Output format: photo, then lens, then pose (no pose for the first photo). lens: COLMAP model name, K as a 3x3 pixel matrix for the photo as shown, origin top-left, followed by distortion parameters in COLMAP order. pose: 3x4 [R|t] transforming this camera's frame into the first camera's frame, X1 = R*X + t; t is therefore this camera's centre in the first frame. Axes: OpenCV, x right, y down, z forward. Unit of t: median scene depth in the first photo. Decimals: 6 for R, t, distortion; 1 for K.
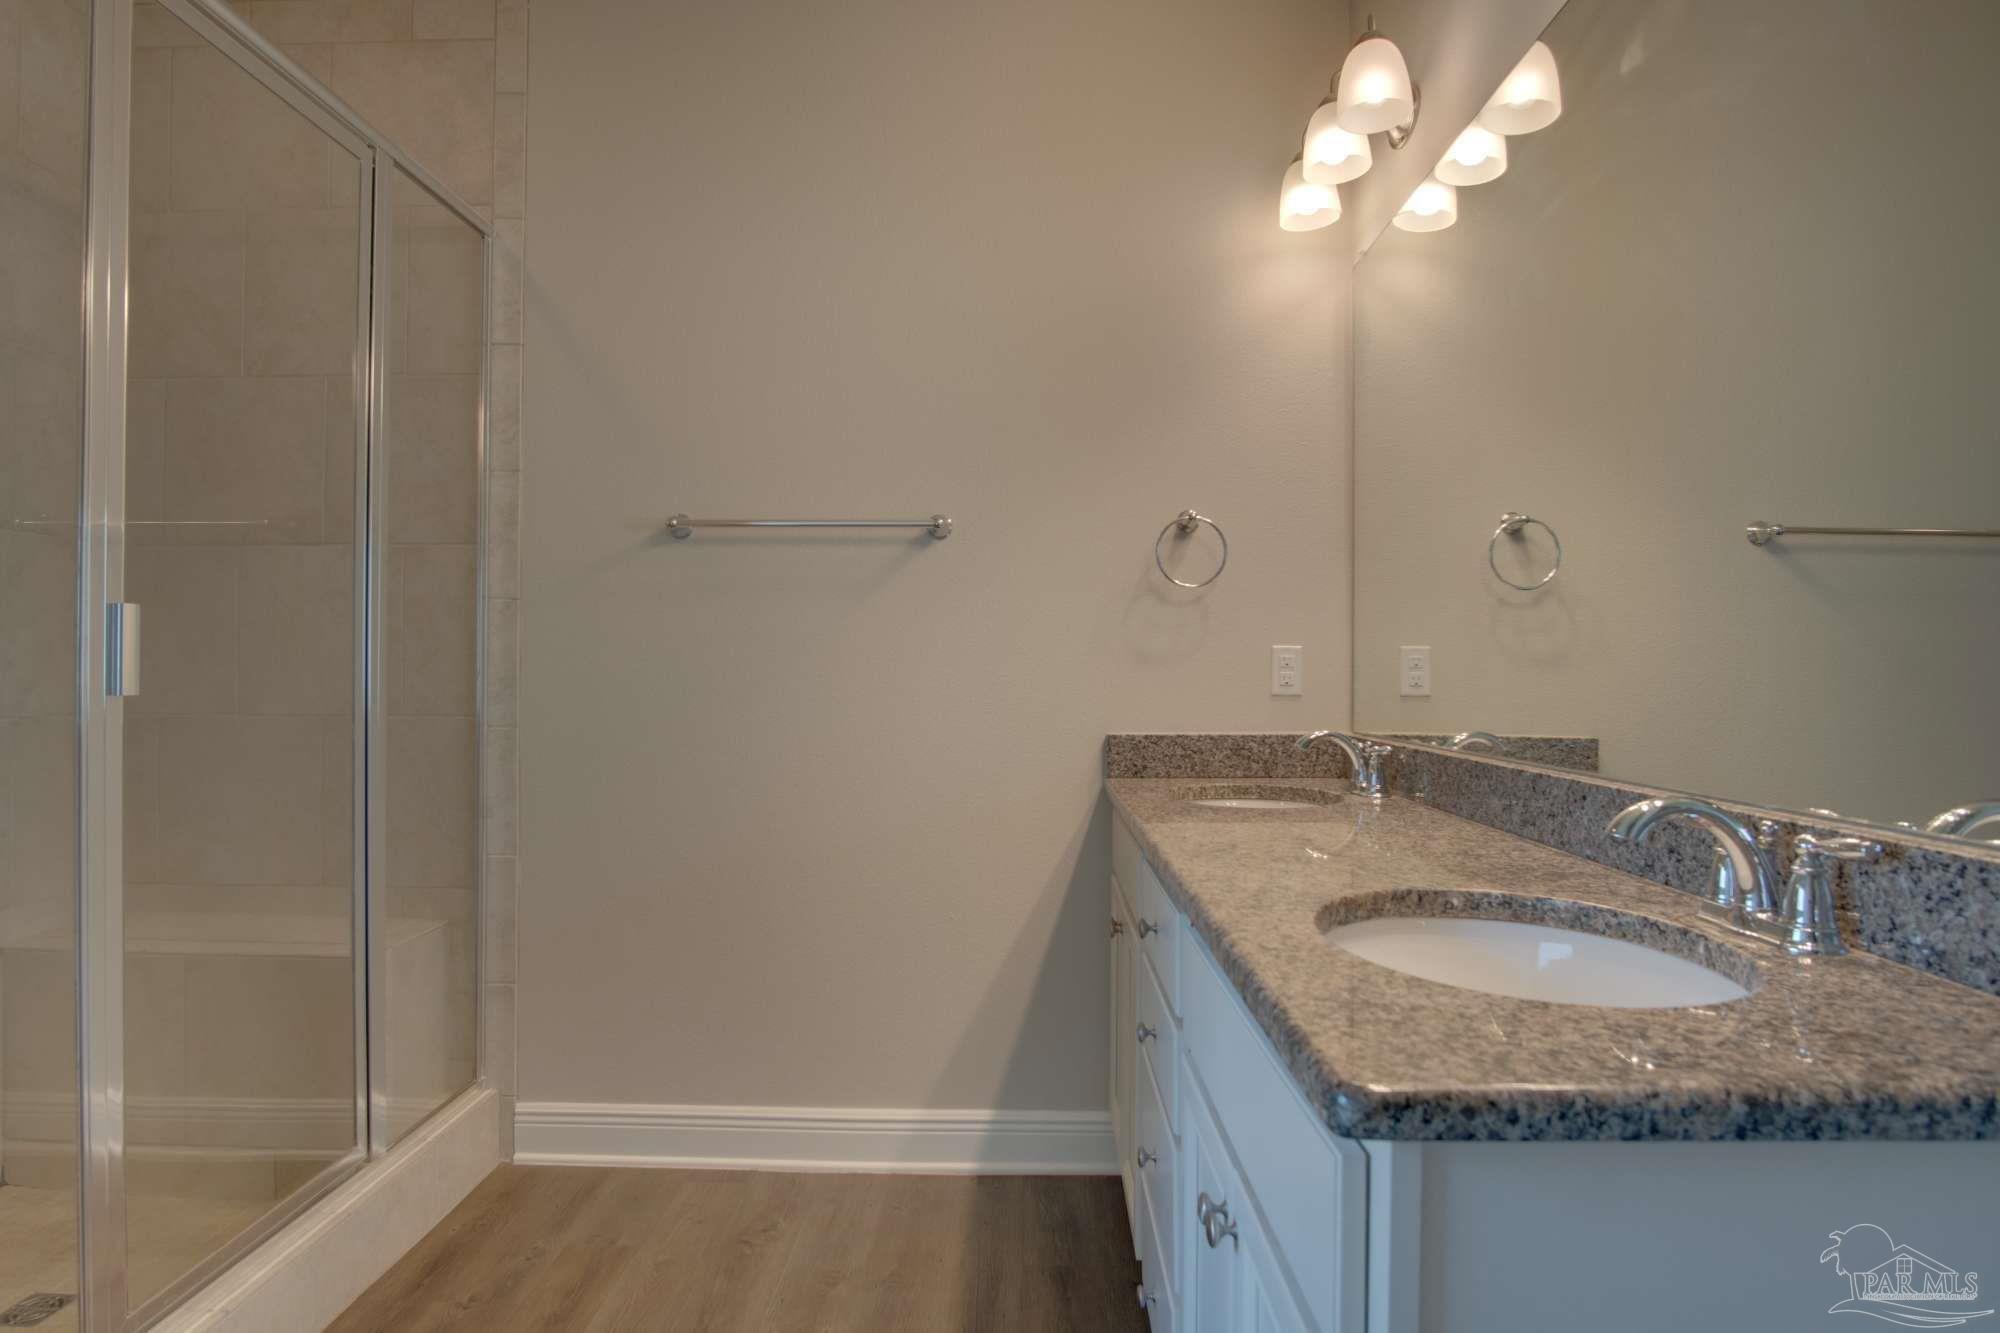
lens RADIAL K [[1070.6, 0, 999.9], [0, 1070.6, 671.8], [0, 0, 1]] dist [-0.036879, 0.011197]
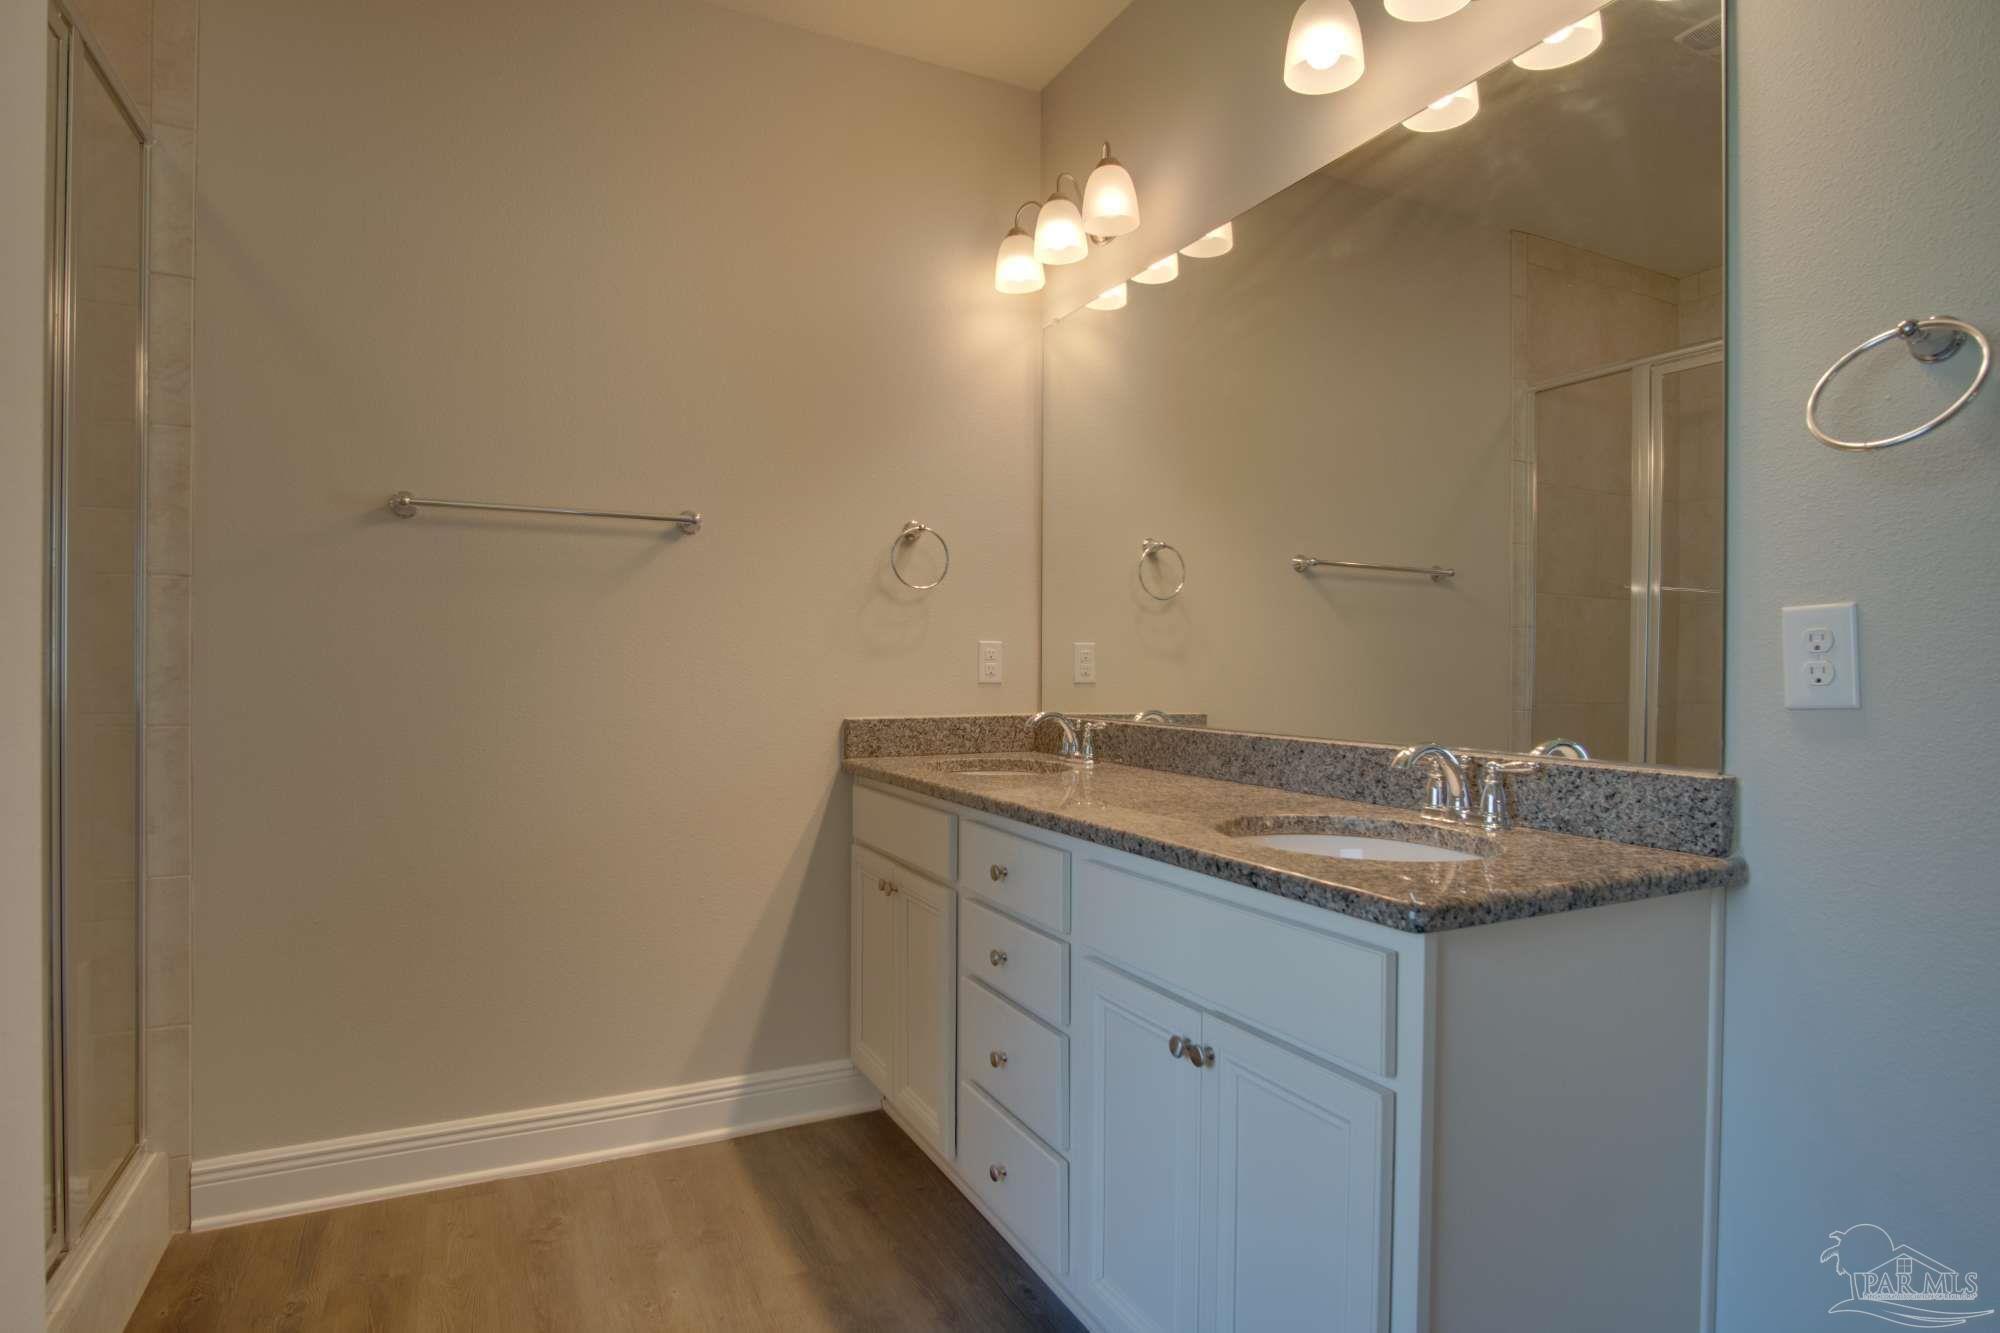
lens RADIAL K [[1070.6, 0, 999.9], [0, 1070.6, 671.8], [0, 0, 1]] dist [-0.036879, 0.011197]
pose [[0.885771, -0.001266, 0.464121, -0.286000], [-0.003119, 0.999957, 0.008680, -0.000815], [-0.464112, -0.009136, 0.885729, -0.058133]]
